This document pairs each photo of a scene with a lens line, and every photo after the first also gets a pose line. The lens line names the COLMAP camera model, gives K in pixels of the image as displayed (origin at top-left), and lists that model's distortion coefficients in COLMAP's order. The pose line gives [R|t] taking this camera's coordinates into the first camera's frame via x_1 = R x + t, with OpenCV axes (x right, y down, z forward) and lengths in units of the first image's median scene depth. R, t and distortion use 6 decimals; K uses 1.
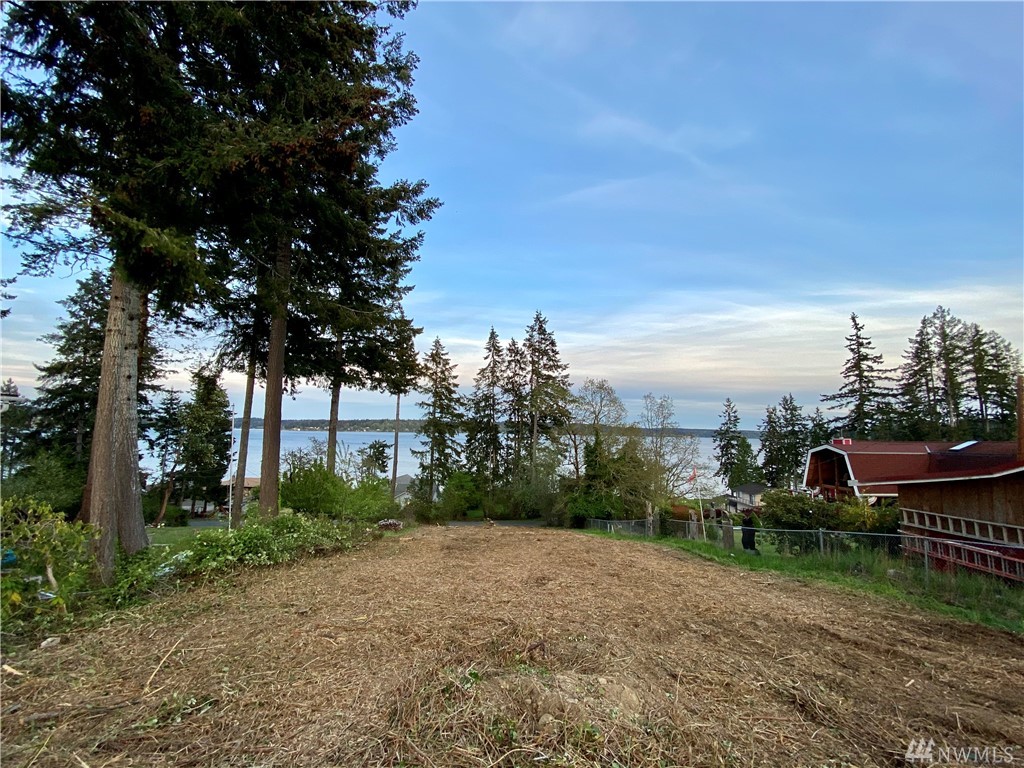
lens RADIAL K [[406.3, 0, 515.3], [0, 406.3, 386.0], [0, 0, 1]] dist [0.050634, -0.038037]
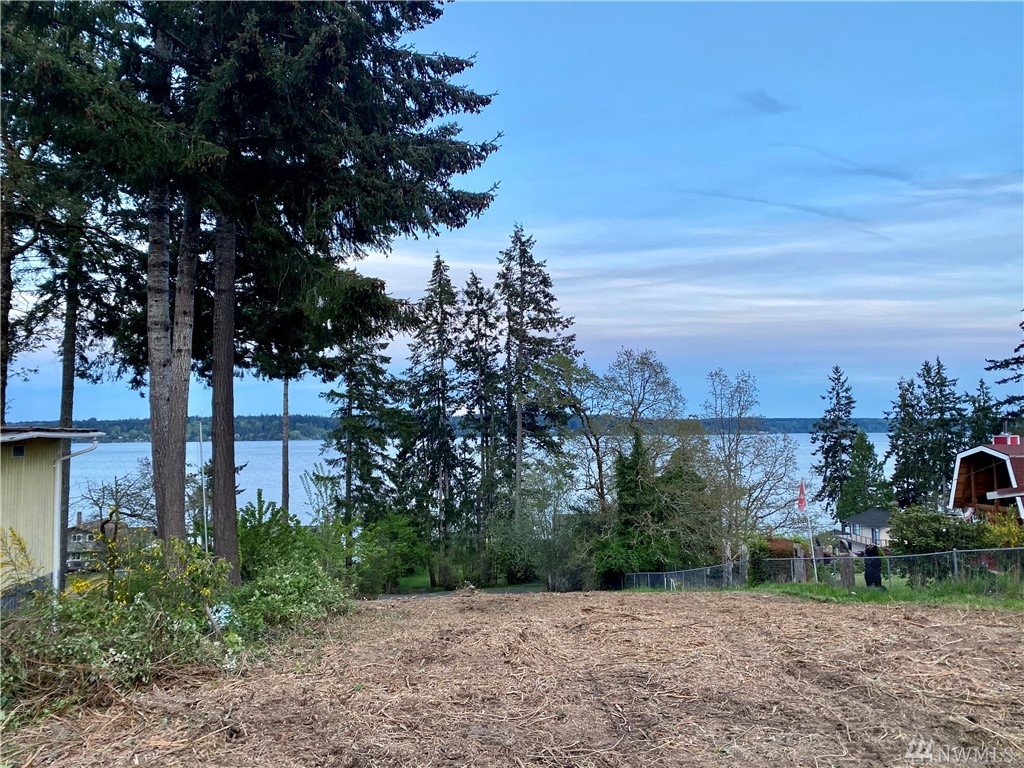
lens RADIAL K [[769.9, 0, 515.8], [0, 769.9, 370.1], [0, 0, 1]] dist [0.081935, -0.134934]
pose [[0.995718, -0.022388, 0.089695, -0.053828], [0.019576, 0.999293, 0.032112, -0.016462], [-0.090350, -0.030219, 0.995451, -0.091672]]
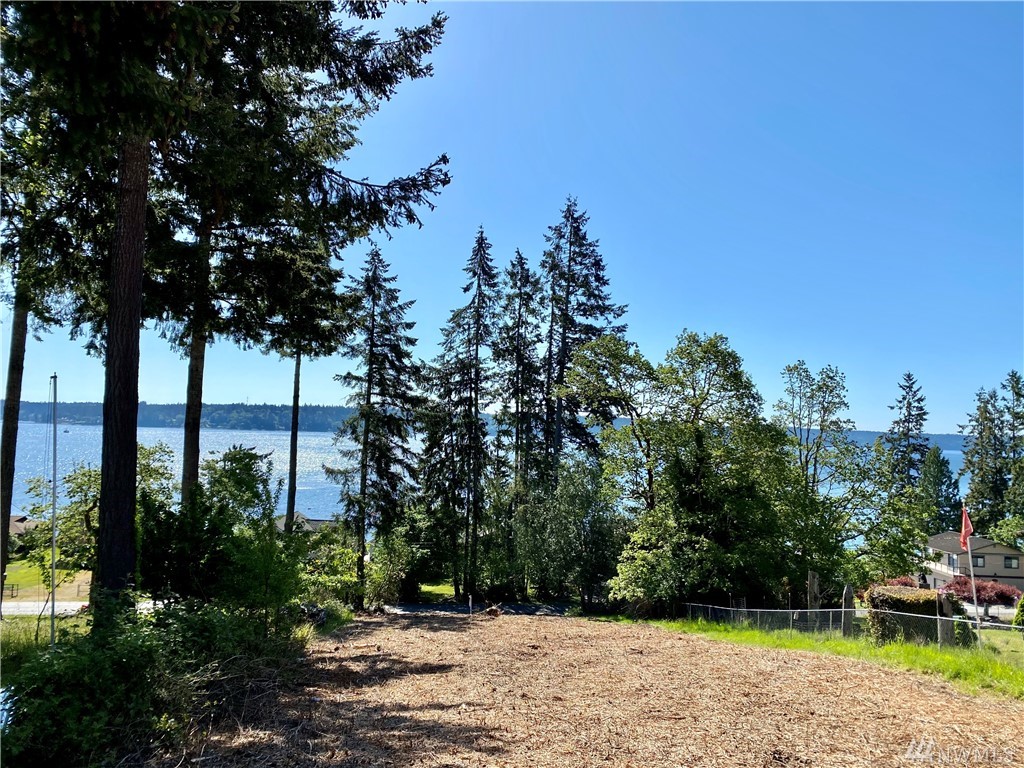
lens RADIAL K [[773.5, 0, 517.4], [0, 773.5, 371.7], [0, 0, 1]] dist [0.027802, -0.004677]
pose [[0.999195, 0.015069, 0.037192, -0.042426], [-0.016353, 0.999273, 0.034453, 0.000566], [-0.036645, -0.035034, 0.998714, 0.020360]]
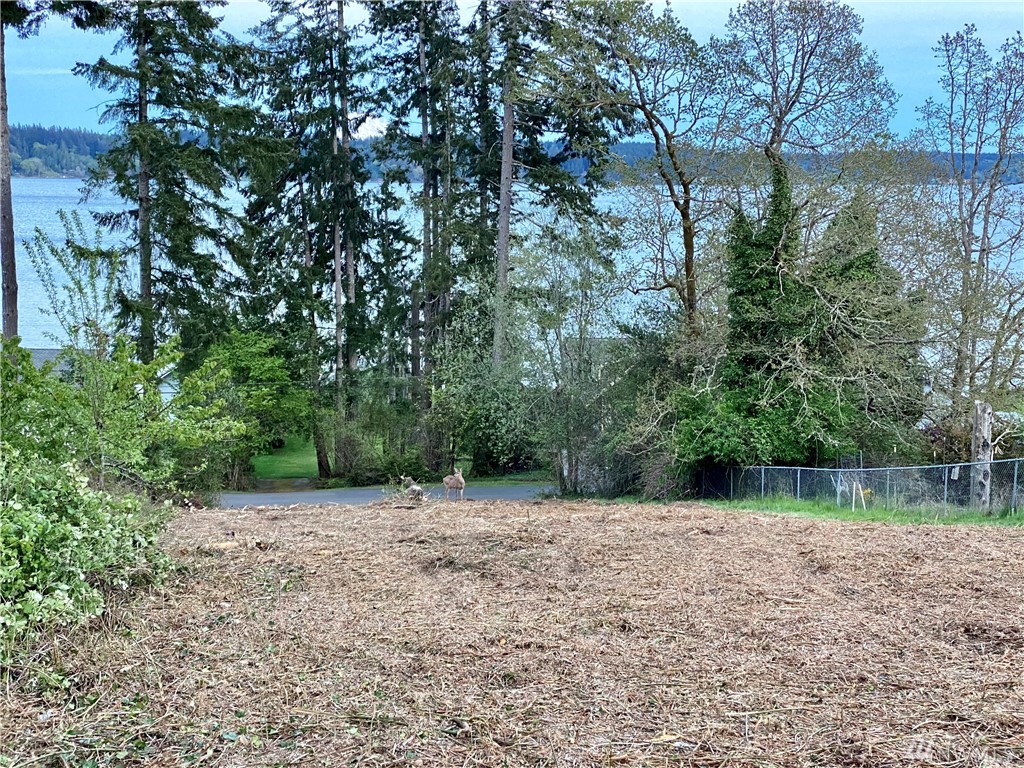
lens RADIAL K [[1503.3, 0, 503.3], [0, 1503.3, 373.4], [0, 0, 1]] dist [0.087056, 0.061868]
pose [[0.994045, -0.023233, 0.106462, -0.065227], [-0.003149, 0.970474, 0.241184, -0.001808], [-0.108922, -0.240083, 0.964622, -0.009498]]
